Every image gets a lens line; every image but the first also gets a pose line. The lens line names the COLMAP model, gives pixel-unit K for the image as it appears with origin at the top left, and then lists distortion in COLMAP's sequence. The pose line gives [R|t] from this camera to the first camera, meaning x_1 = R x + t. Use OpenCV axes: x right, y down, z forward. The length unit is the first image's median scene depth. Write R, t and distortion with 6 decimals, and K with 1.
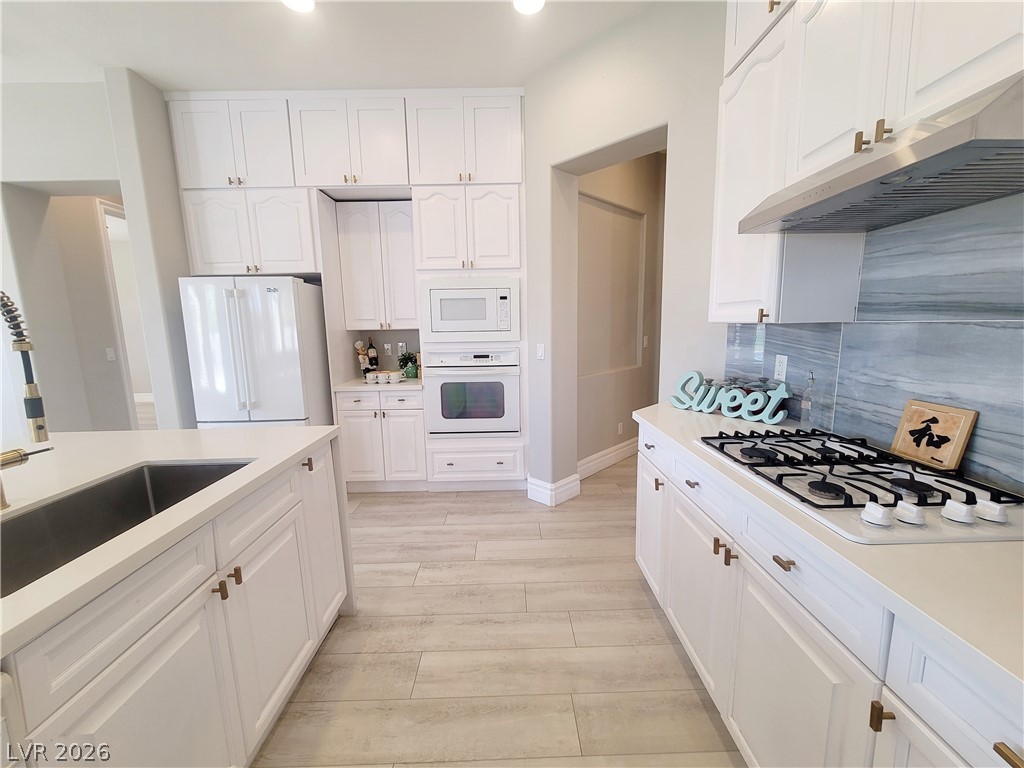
lens RADIAL K [[415.6, 0, 513.0], [0, 415.6, 387.2], [0, 0, 1]] dist [-0.005239, 0.001370]
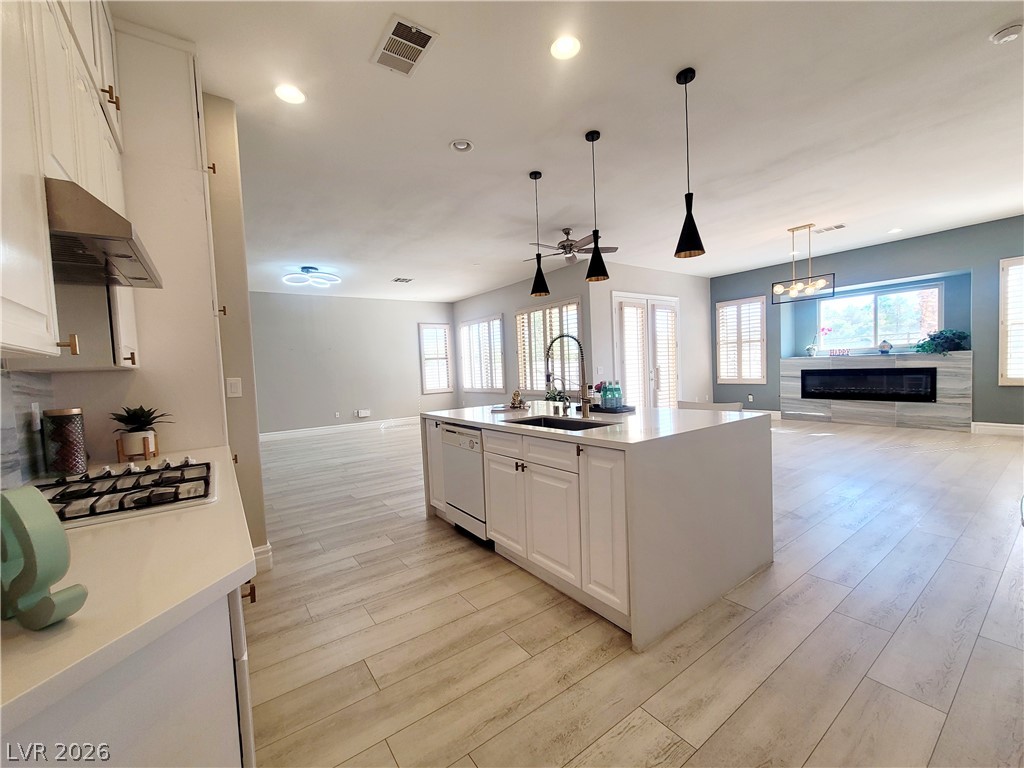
lens RADIAL K [[415.6, 0, 506.1], [0, 415.6, 391.1], [0, 0, 1]] dist [-0.005239, 0.001370]
pose [[-0.825948, 0.091249, -0.556312, 0.366171], [-0.018661, 0.981847, 0.188752, -0.213450], [0.563437, 0.166281, -0.809252, 1.772489]]
